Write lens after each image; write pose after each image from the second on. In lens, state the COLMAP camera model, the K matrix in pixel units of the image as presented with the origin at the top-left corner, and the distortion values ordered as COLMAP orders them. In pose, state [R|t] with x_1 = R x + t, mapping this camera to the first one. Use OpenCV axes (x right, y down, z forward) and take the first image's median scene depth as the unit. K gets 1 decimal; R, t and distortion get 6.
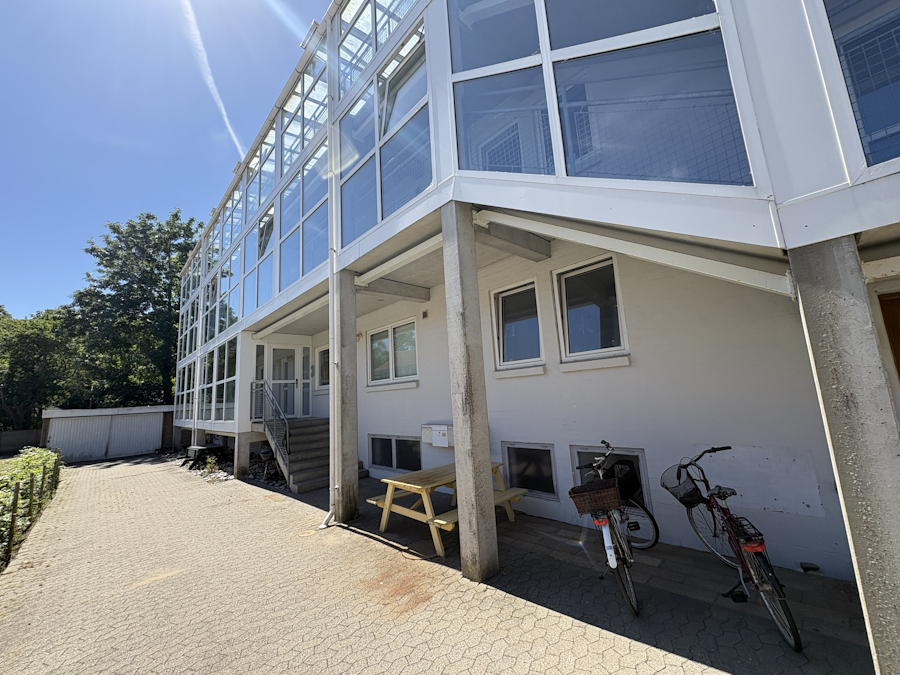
lens RADIAL K [[358.0, 0, 447.6], [0, 358.0, 336.3], [0, 0, 1]] dist [-0.000905, -0.000135]
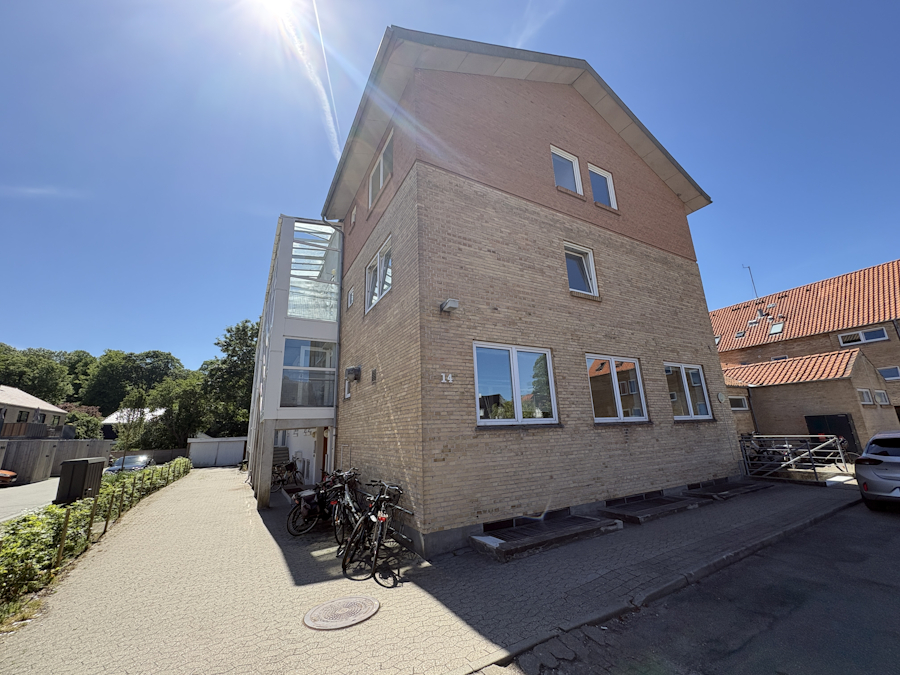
lens RADIAL K [[358.0, 0, 447.5], [0, 358.0, 337.9], [0, 0, 1]] dist [-0.000905, -0.000135]
pose [[0.967501, -0.037645, -0.250050, 0.495240], [0.016427, 0.996124, -0.086407, -0.097001], [0.252334, 0.079491, 0.964370, -0.376145]]
